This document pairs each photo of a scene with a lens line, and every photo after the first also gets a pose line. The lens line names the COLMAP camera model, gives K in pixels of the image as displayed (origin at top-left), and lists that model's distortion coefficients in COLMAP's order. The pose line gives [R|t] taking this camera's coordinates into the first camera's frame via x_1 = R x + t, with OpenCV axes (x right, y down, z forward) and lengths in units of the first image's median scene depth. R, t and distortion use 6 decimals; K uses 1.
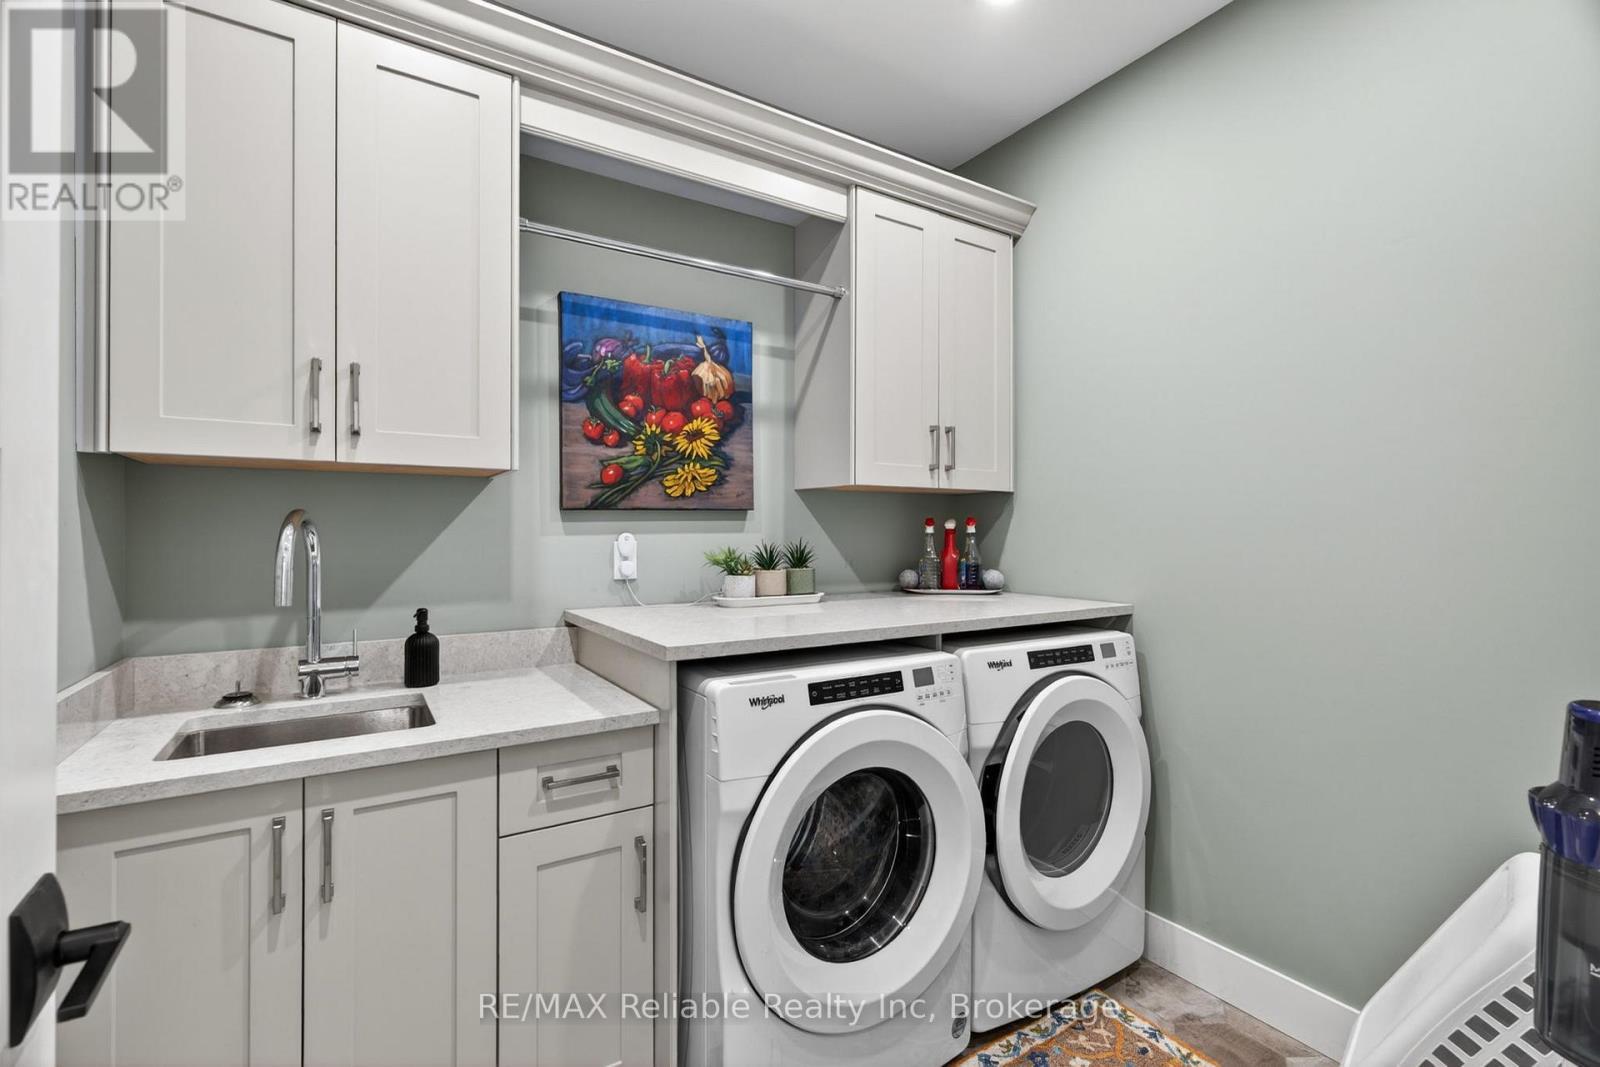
lens RADIAL K [[709.3, 0, 795.4], [0, 709.3, 537.0], [0, 0, 1]] dist [-0.003369, 0.000606]
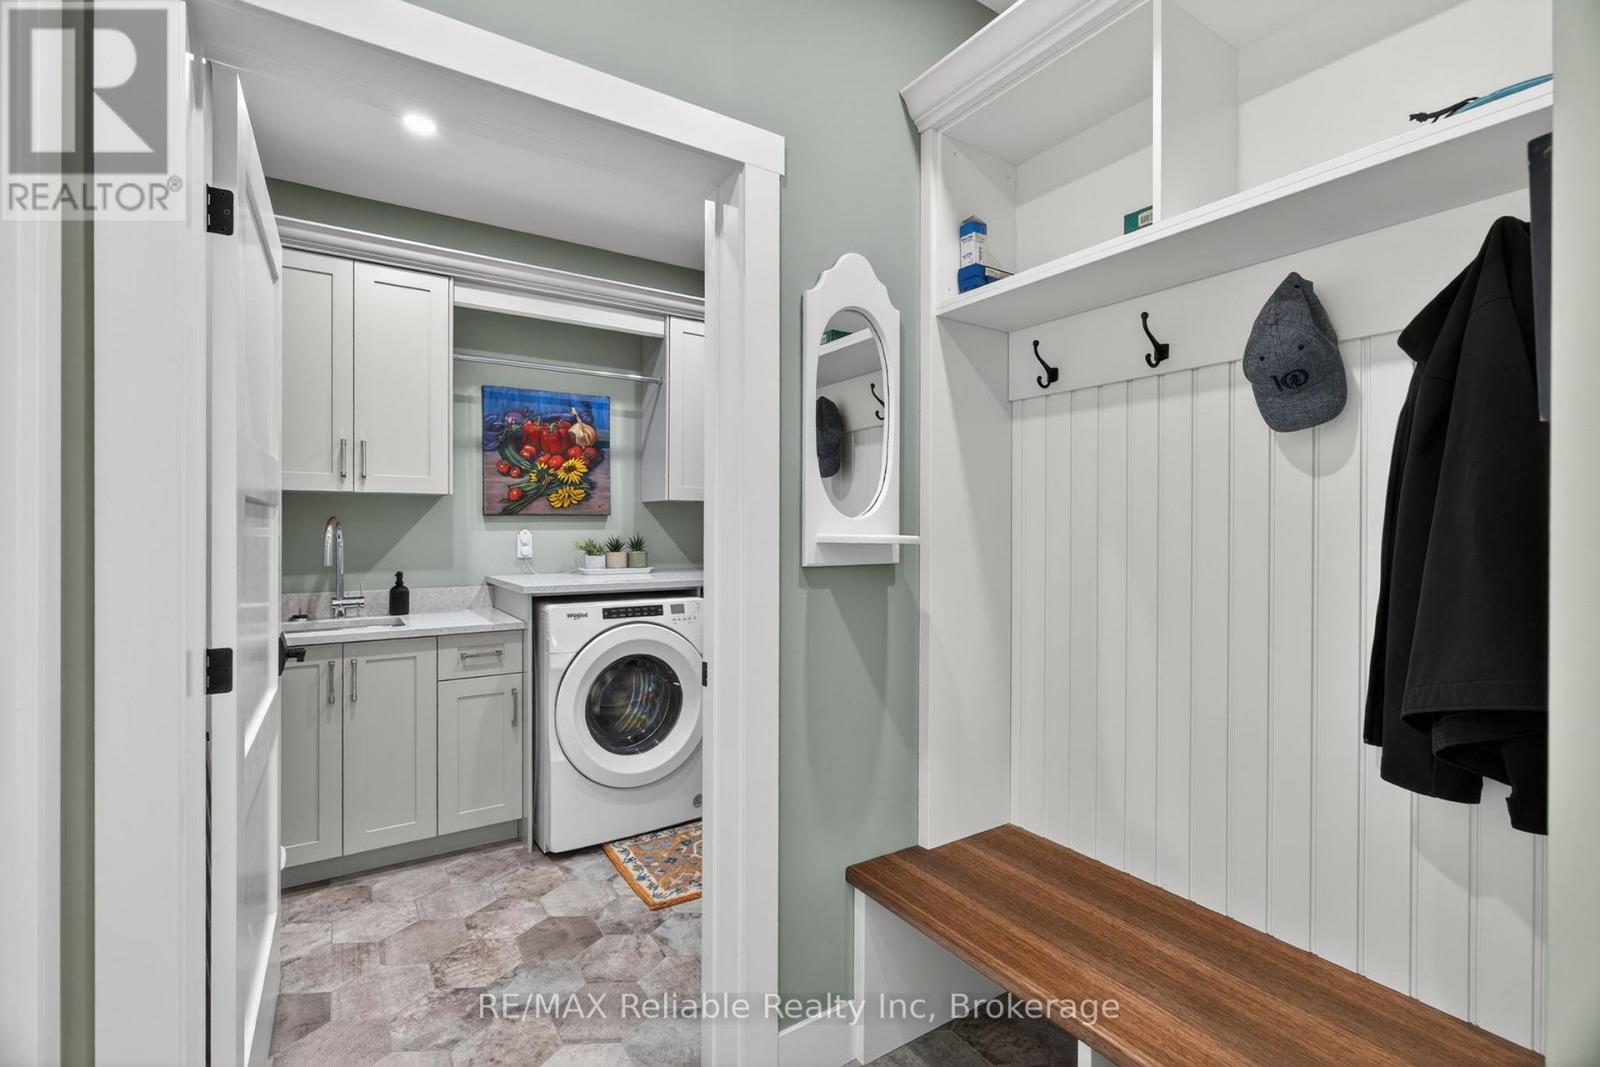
lens RADIAL K [[709.3, 0, 795.4], [0, 709.3, 537.0], [0, 0, 1]] dist [-0.003369, 0.000606]
pose [[0.999766, 0.001460, 0.021587, 0.363416], [-0.001572, 0.999986, 0.005143, 0.002505], [-0.021580, -0.005175, 0.999754, -0.677615]]
